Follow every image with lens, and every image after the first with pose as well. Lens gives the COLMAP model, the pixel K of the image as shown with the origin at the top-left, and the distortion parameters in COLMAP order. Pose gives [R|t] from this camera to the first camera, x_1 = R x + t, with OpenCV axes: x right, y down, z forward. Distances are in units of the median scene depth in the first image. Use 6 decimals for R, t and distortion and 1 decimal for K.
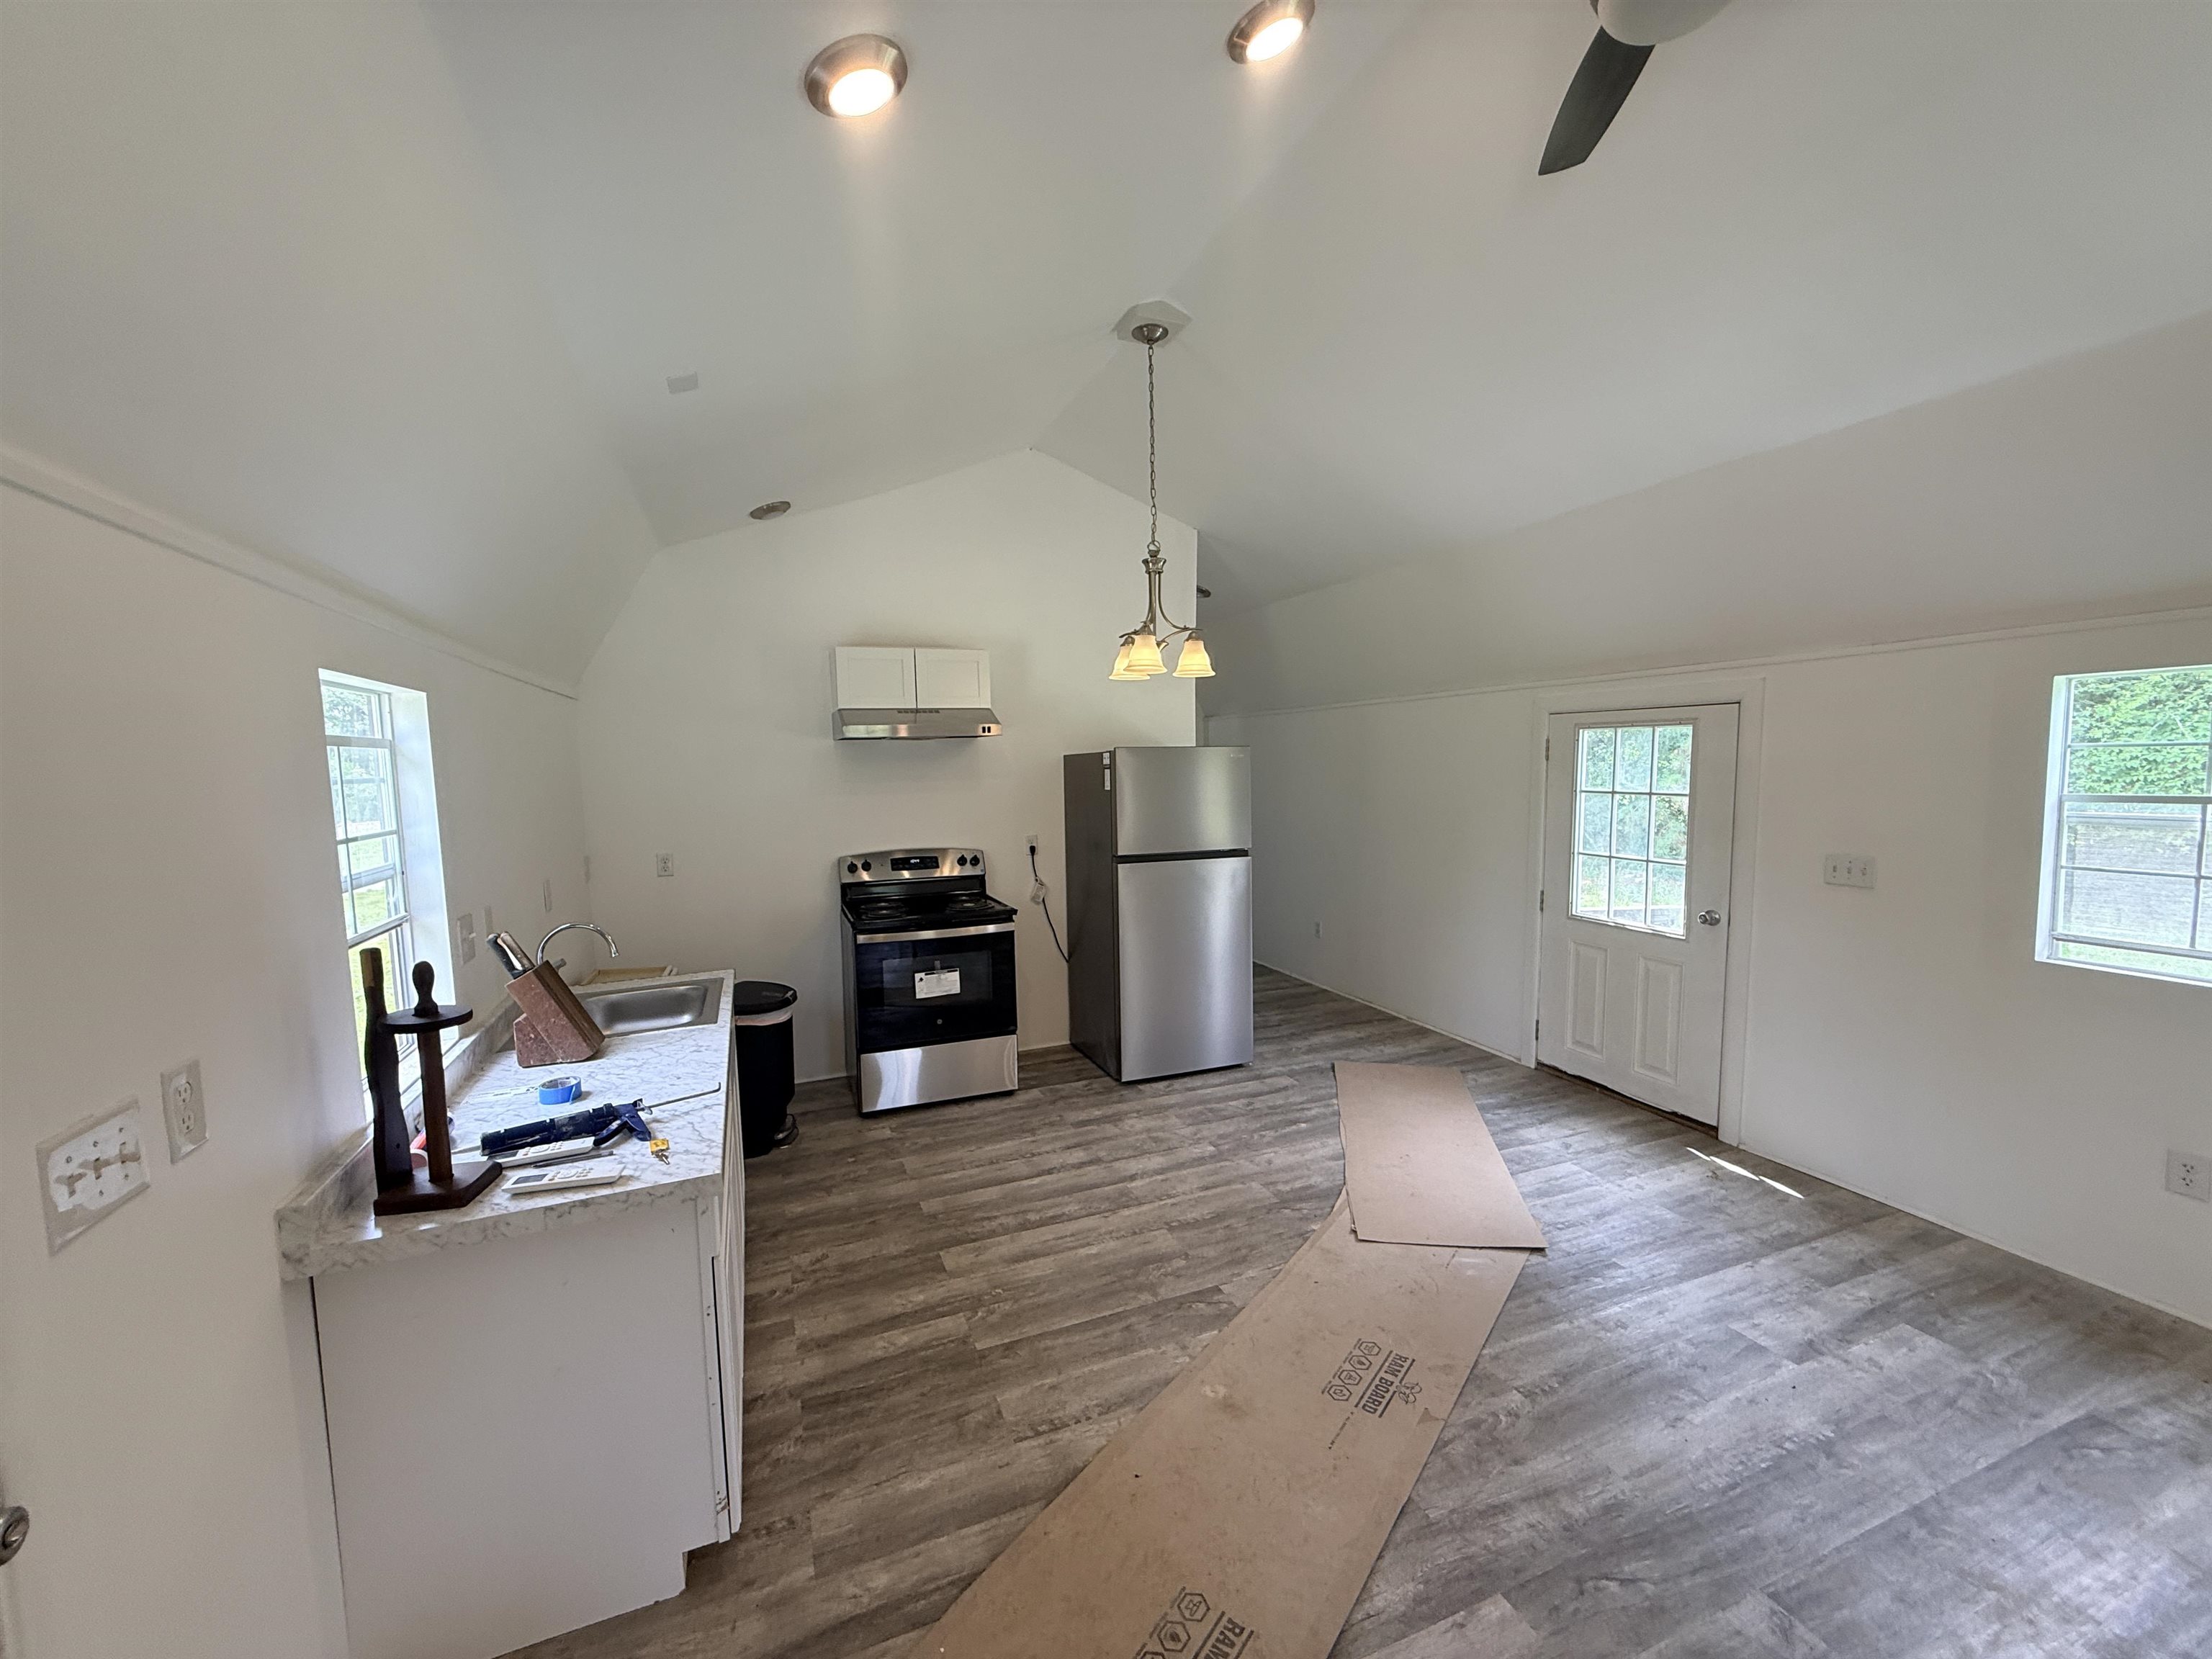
lens RADIAL K [[884.3, 0, 1101.3], [0, 884.3, 831.9], [0, 0, 1]] dist [-0.000665, 0.000775]
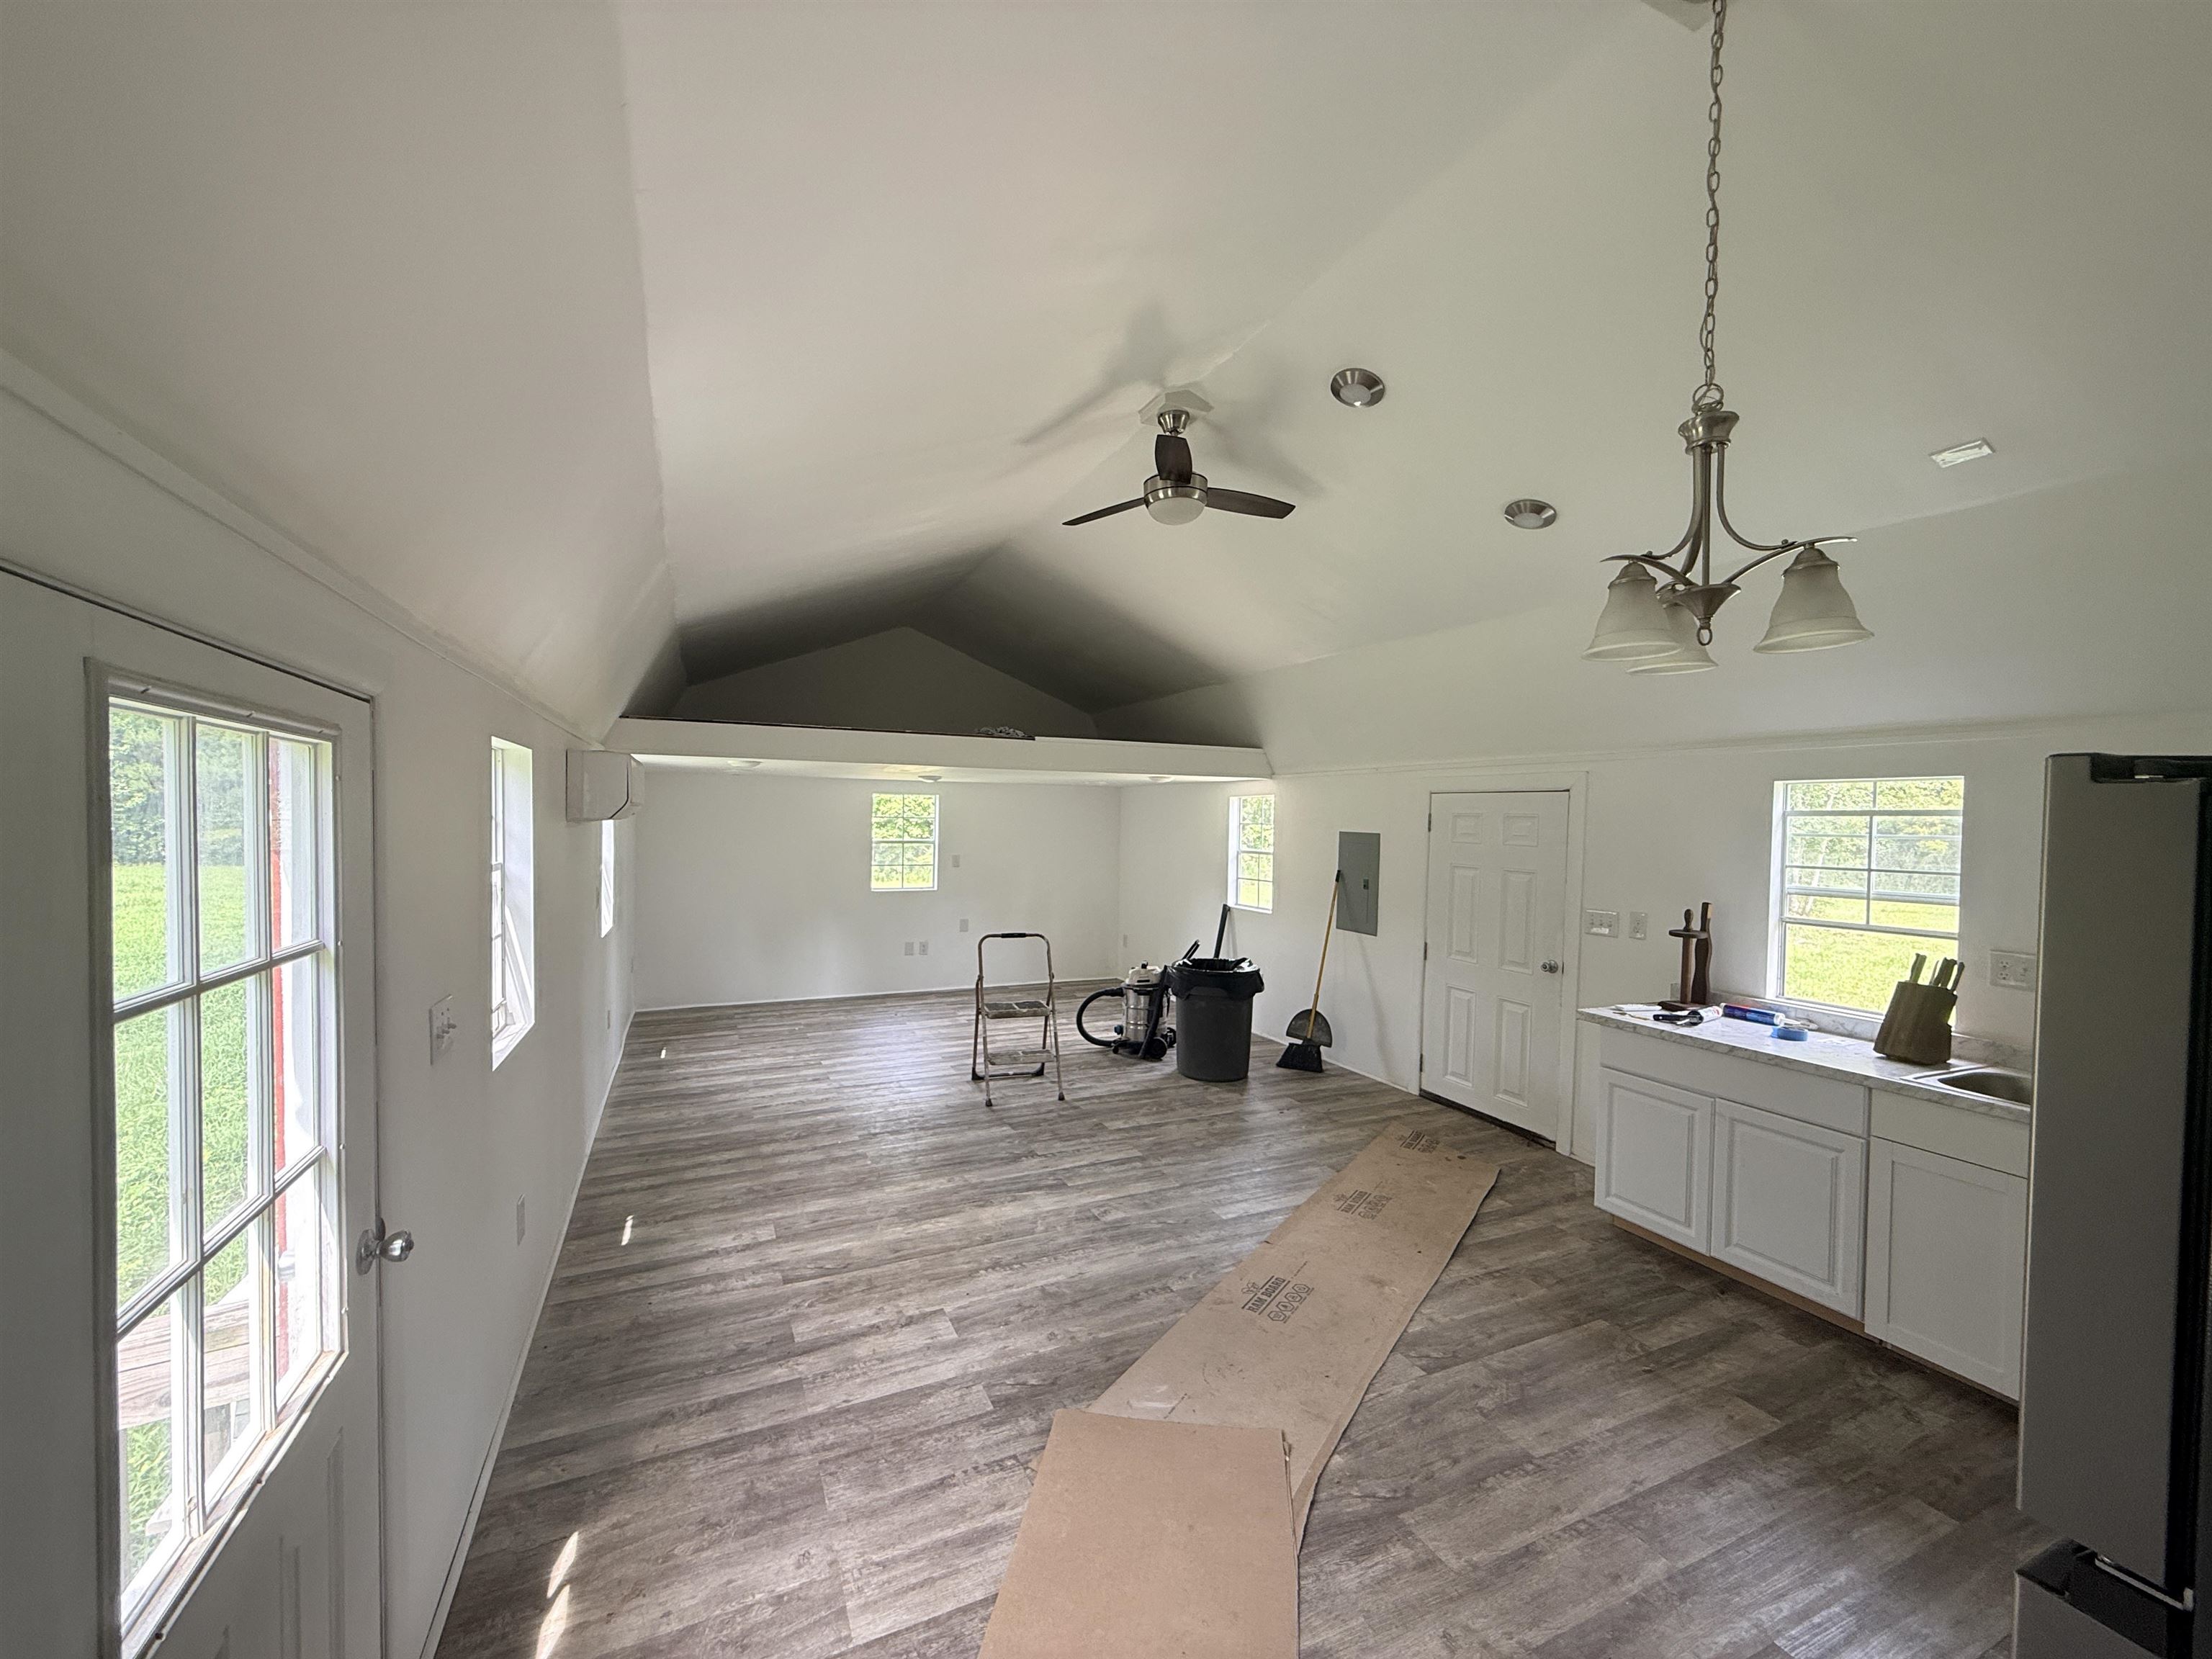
lens RADIAL K [[884.3, 0, 1101.7], [0, 884.3, 831.3], [0, 0, 1]] dist [-0.000665, 0.000775]
pose [[-0.998615, 0.005457, -0.052323, 0.596248], [0.000590, 0.995706, 0.092570, -0.182608], [0.052604, 0.092411, -0.994330, 2.104701]]
